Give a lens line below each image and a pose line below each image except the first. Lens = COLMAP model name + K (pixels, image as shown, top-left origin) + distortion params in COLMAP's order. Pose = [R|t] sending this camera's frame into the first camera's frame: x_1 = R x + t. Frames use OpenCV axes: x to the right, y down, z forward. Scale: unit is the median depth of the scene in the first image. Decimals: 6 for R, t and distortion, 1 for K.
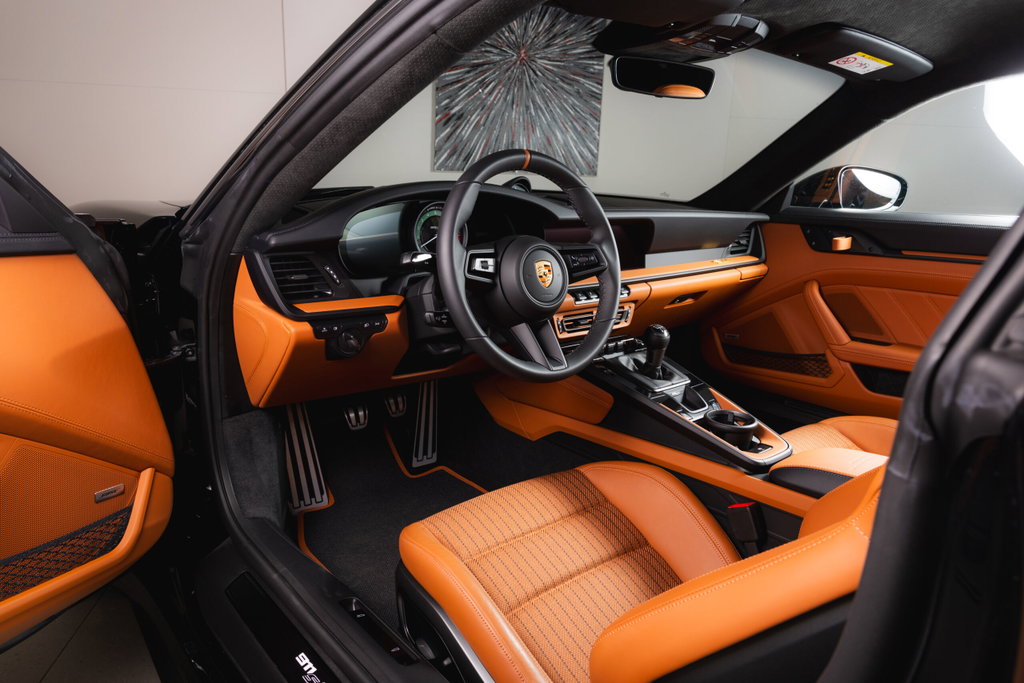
lens RADIAL K [[704.5, 0, 513.5], [0, 704.5, 340.5], [0, 0, 1]] dist [-0.007280, 0.009196]
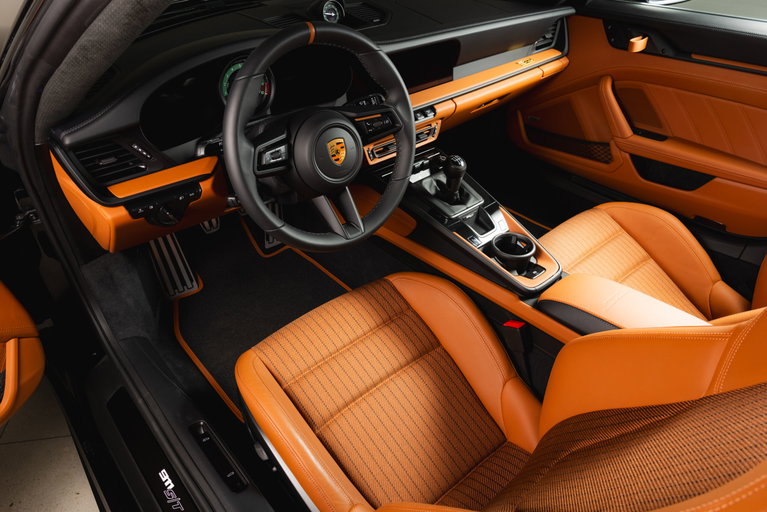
lens RADIAL K [[527.7, 0, 382.1], [0, 527.7, 260.8], [0, 0, 1]] dist [-0.007280, 0.009196]
pose [[0.999439, -0.032719, -0.007123, 0.102439], [0.032956, 0.923409, 0.382399, -0.224434], [-0.005934, -0.382420, 0.923970, 0.189873]]
